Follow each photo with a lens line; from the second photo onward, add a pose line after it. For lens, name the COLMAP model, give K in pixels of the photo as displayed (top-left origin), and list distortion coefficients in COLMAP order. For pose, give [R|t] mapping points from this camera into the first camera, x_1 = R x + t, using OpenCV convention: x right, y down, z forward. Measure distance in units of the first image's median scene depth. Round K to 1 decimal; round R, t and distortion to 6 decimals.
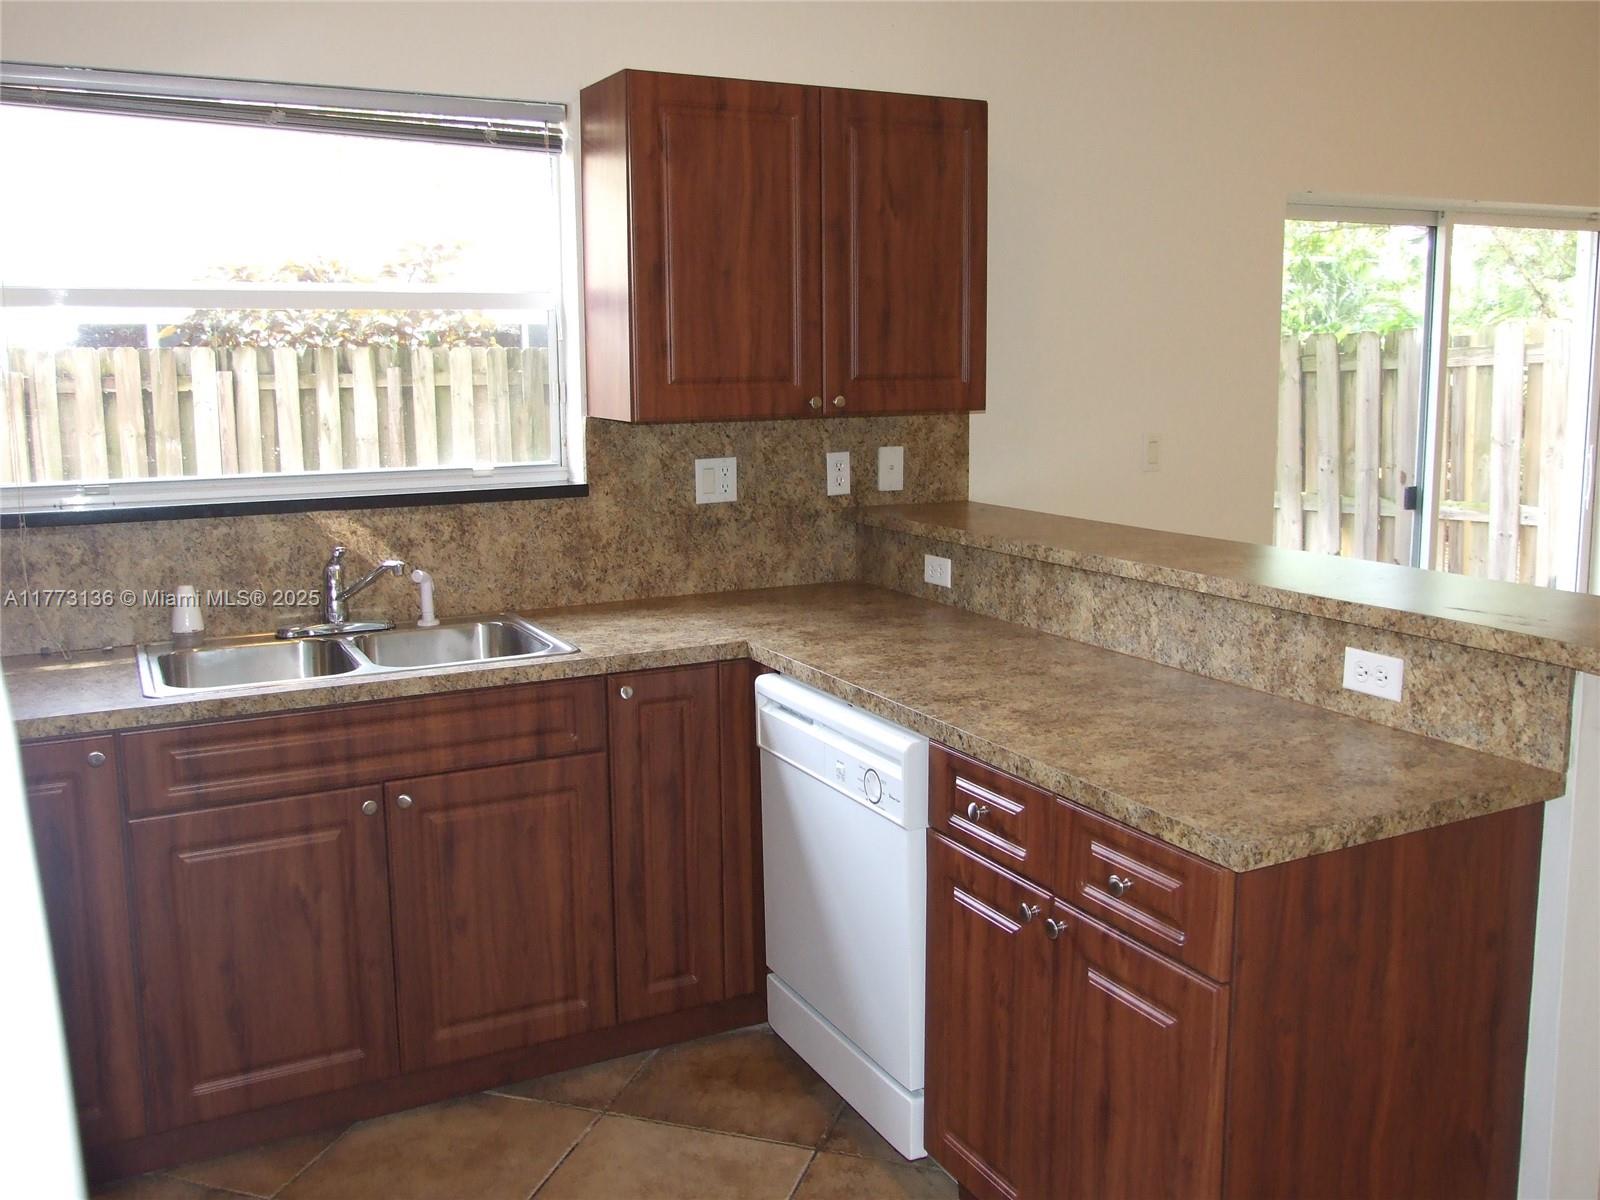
lens RADIAL K [[1428.8, 0, 801.6], [0, 1428.8, 556.3], [0, 0, 1]] dist [-0.006529, 0.004948]
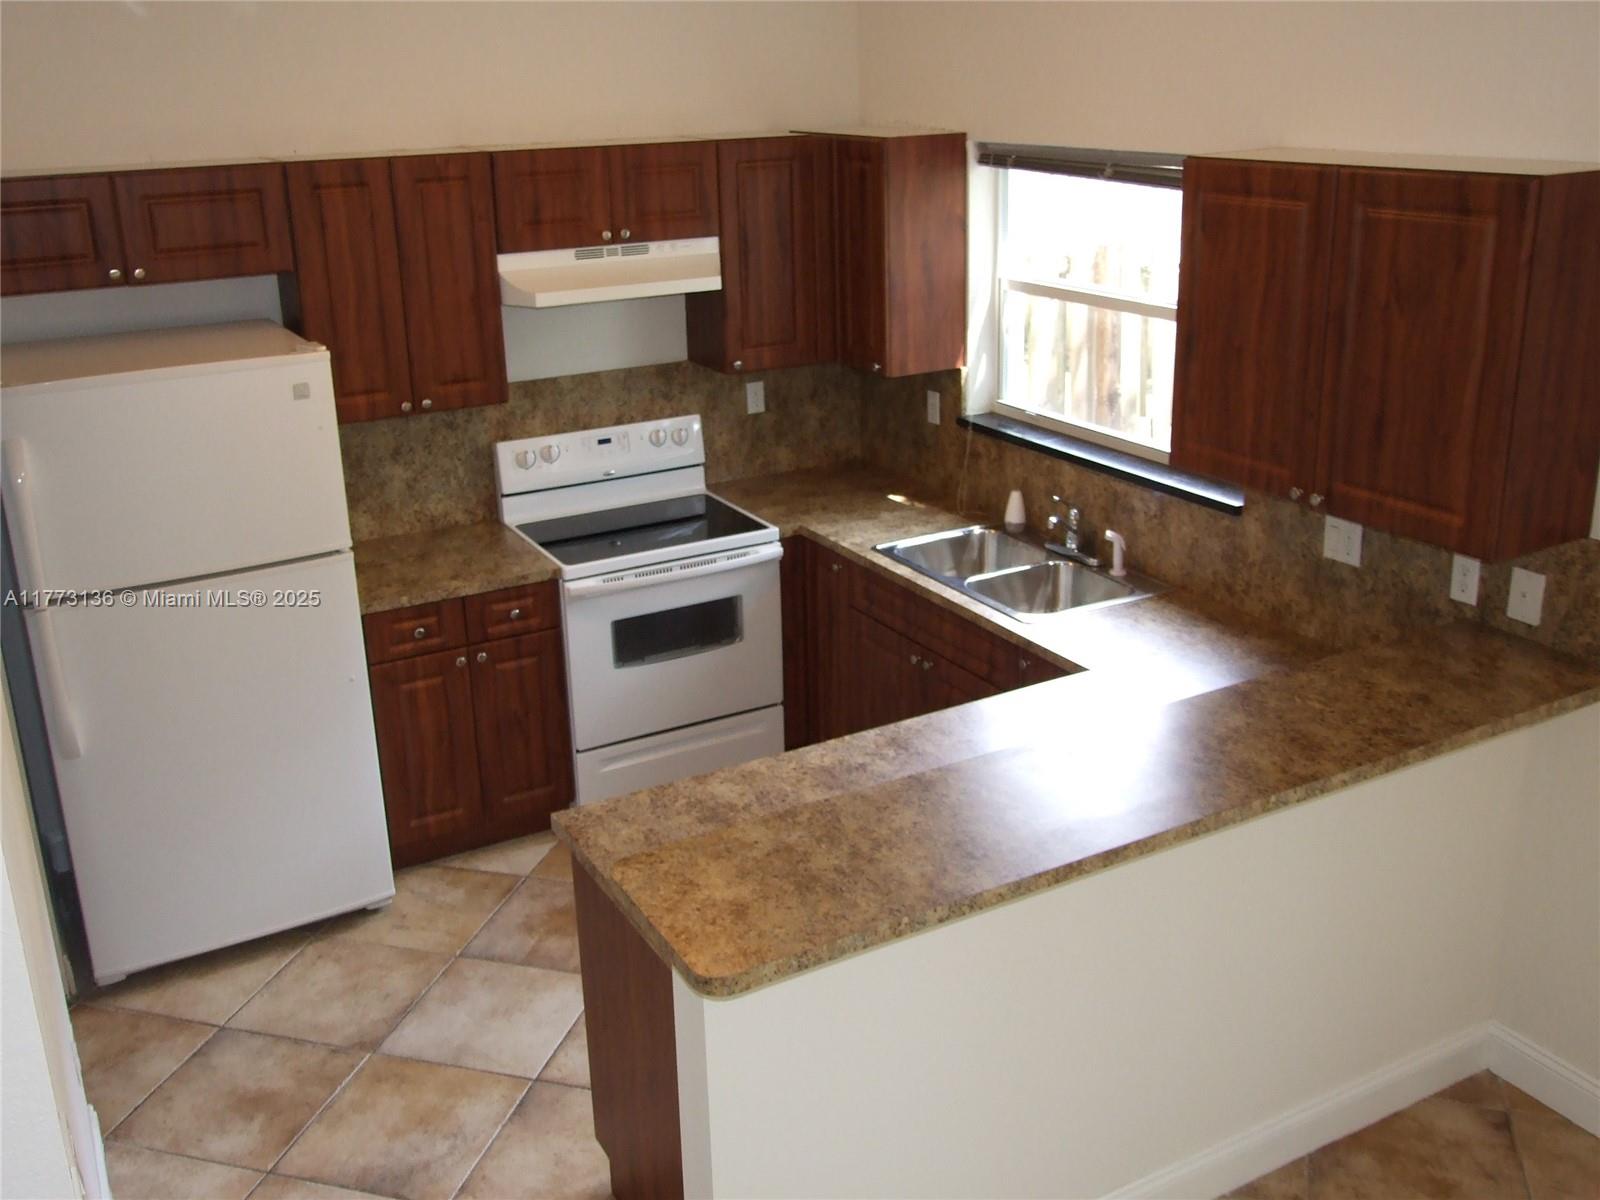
lens RADIAL K [[1487.1, 0, 800.0], [0, 1487.1, 600.0], [0, 0, 1]] dist [0.002552, 0.001758]
pose [[0.028389, 0.347512, -0.937246, 0.866443], [-0.115127, 0.932521, 0.342273, -0.308689], [0.992945, 0.098185, 0.066482, 0.534330]]
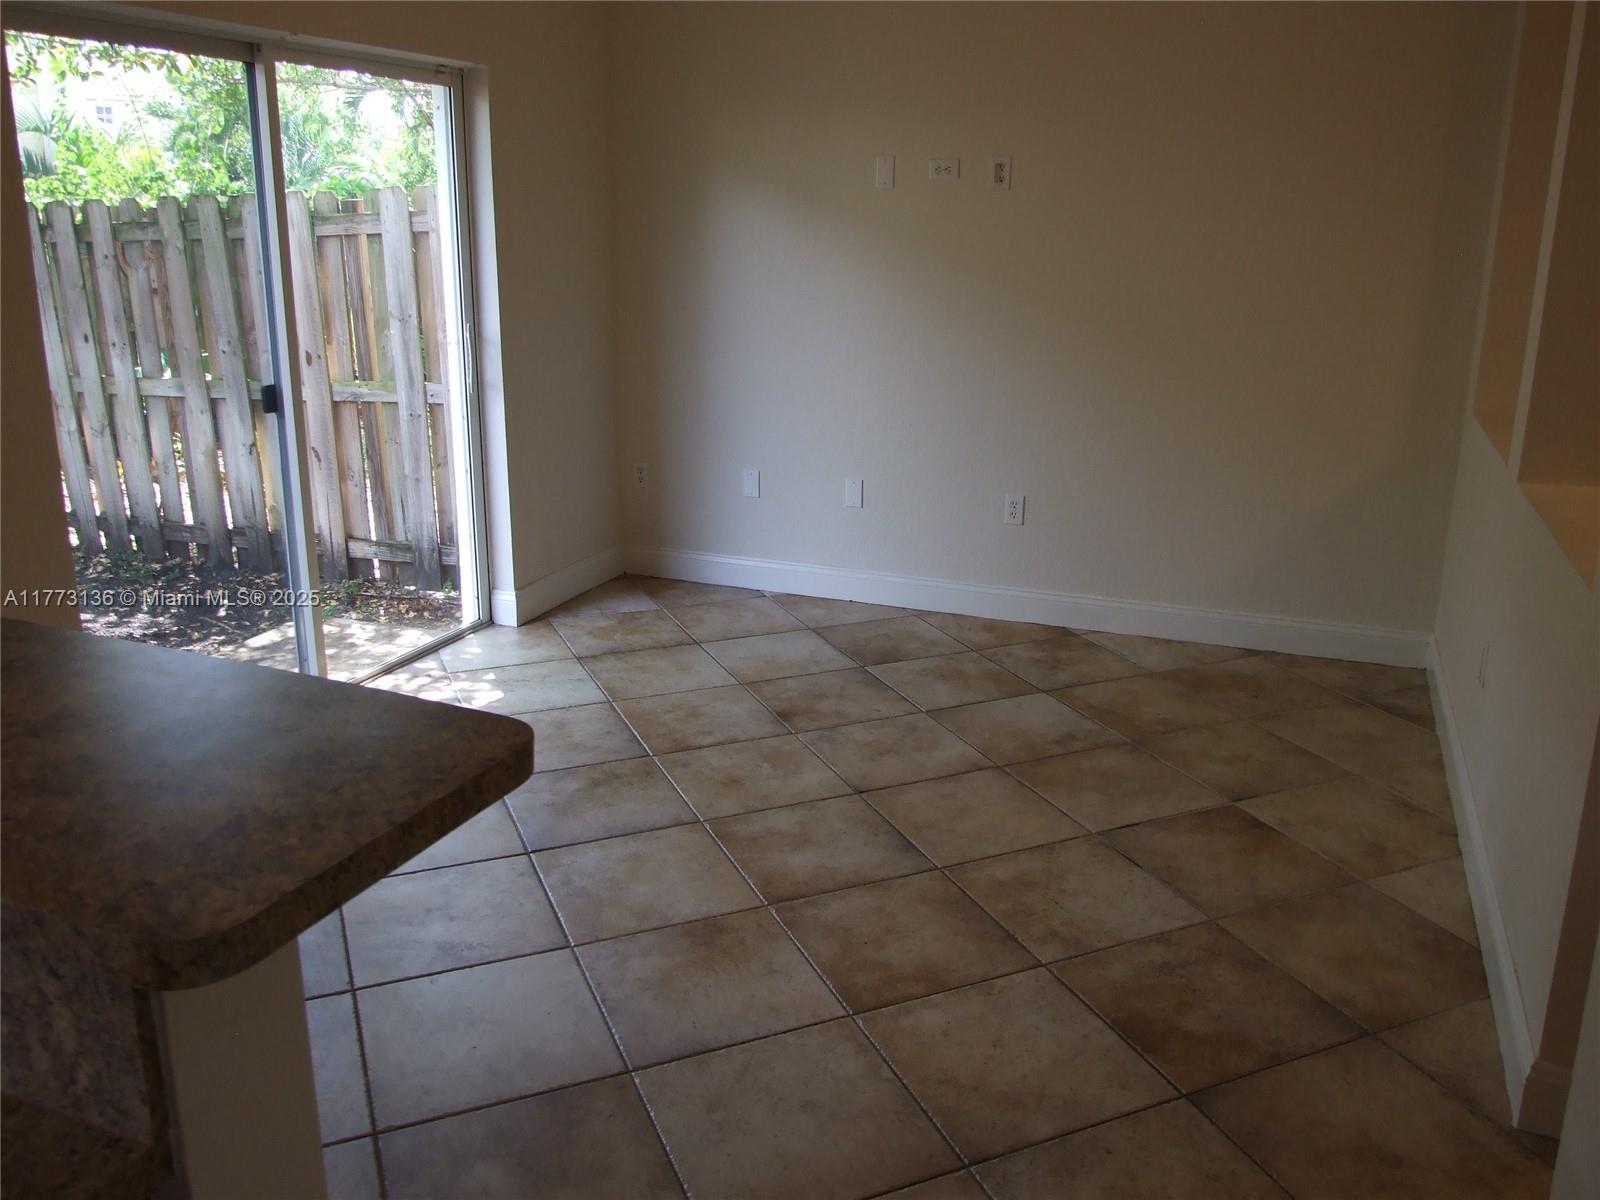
lens RADIAL K [[1340.4, 0, 800.0], [0, 1340.4, 600.0], [0, 0, 1]] dist [-0.005411, -0.004451]
pose [[0.767483, -0.165267, 0.619400, 0.200208], [0.077782, 0.983067, 0.165922, -0.039016], [-0.636333, -0.079164, 0.767342, 0.234359]]
